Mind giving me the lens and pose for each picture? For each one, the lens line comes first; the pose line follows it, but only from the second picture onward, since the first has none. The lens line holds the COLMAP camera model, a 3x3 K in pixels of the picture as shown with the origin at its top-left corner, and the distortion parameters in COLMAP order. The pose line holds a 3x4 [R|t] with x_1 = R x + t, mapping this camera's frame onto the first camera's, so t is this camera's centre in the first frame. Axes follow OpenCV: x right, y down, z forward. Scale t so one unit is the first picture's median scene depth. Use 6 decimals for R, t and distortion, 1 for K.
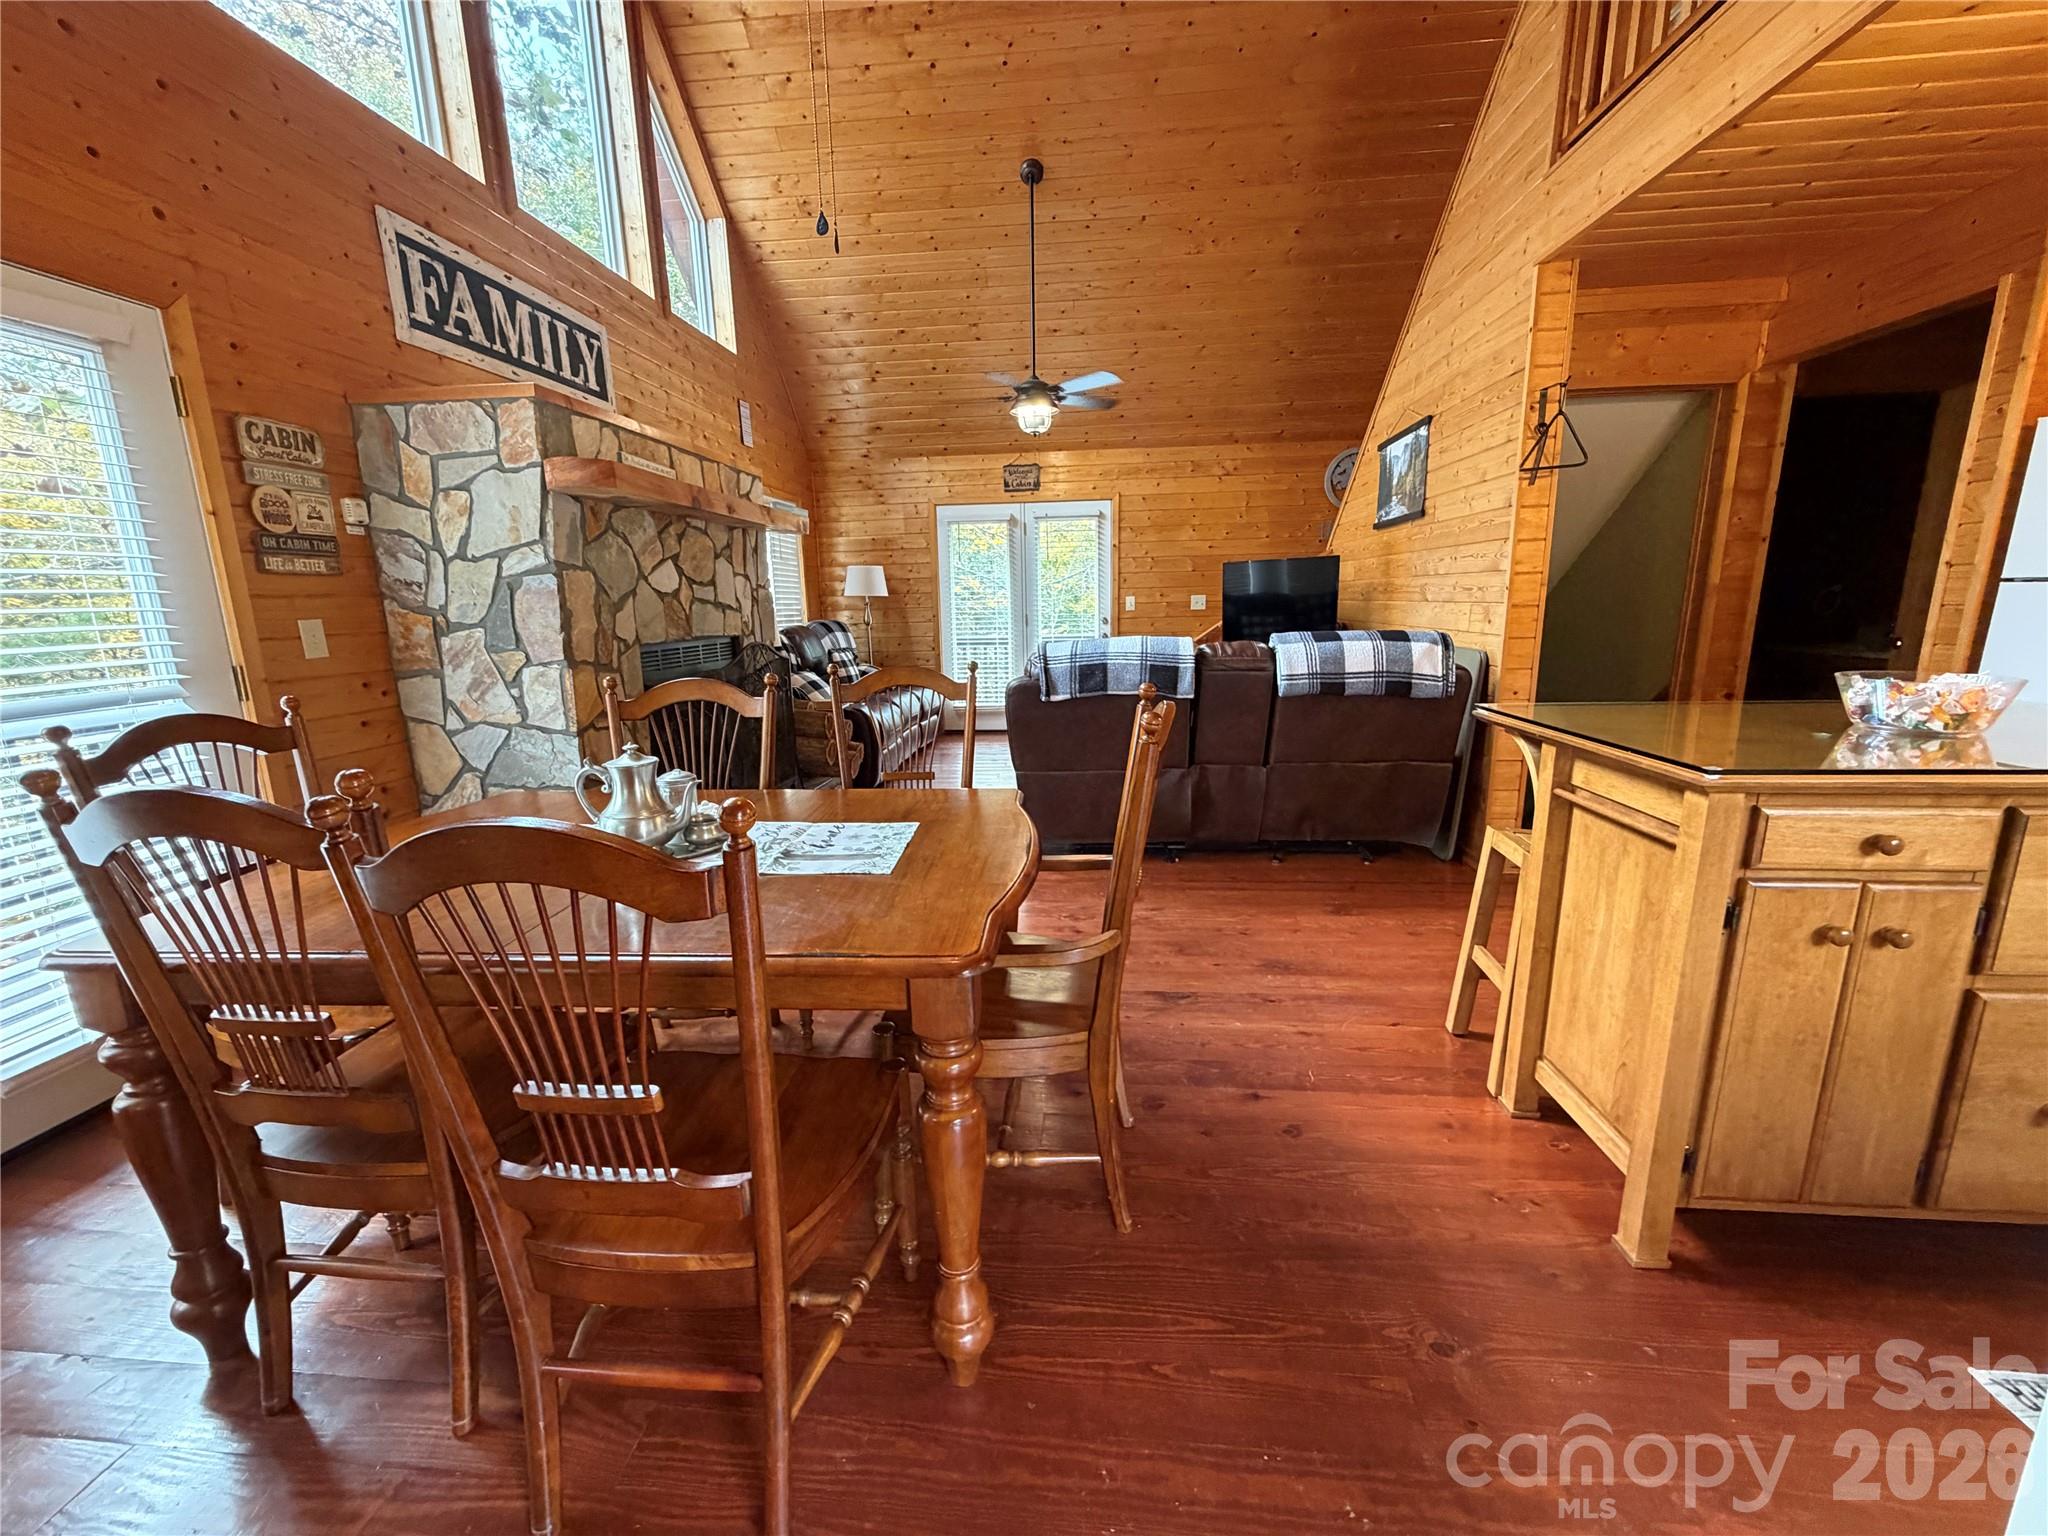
lens RADIAL K [[823.4, 0, 1024.0], [0, 823.4, 768.0], [0, 0, 1]] dist [0.000045, -0.000034]
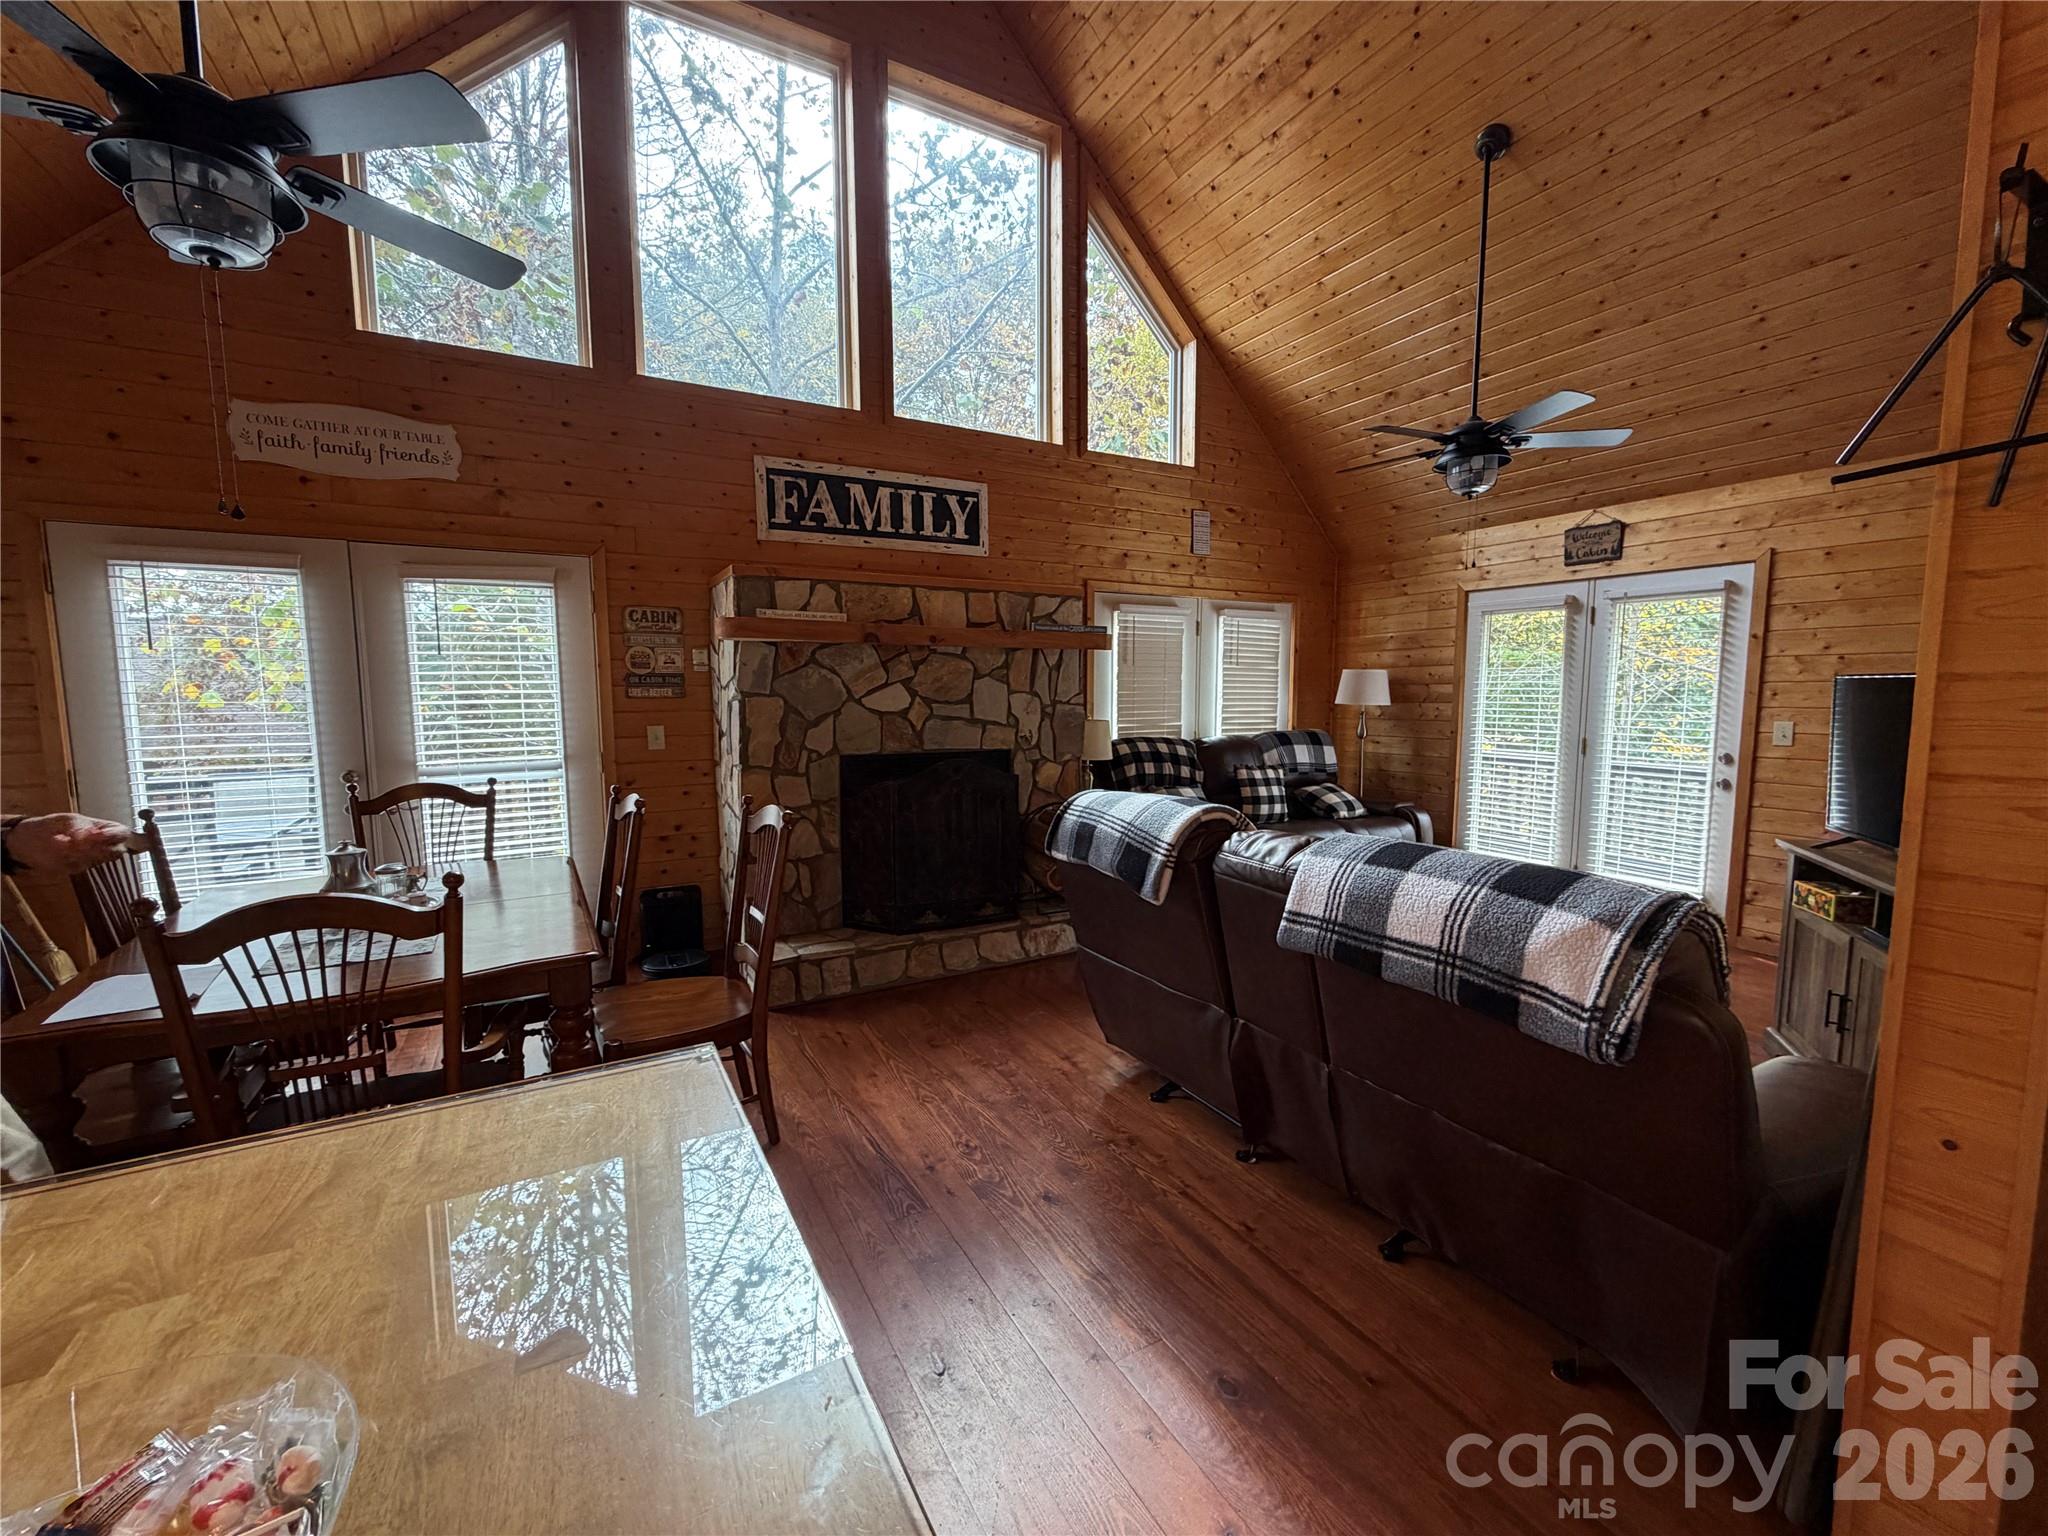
lens RADIAL K [[823.4, 0, 1024.0], [0, 823.4, 768.0], [0, 0, 1]] dist [0.000045, -0.000034]
pose [[0.561603, 0.101498, -0.821158, 0.636873], [-0.177409, 0.984137, 0.000310, -0.169093], [0.808164, 0.145507, 0.570701, 0.504883]]
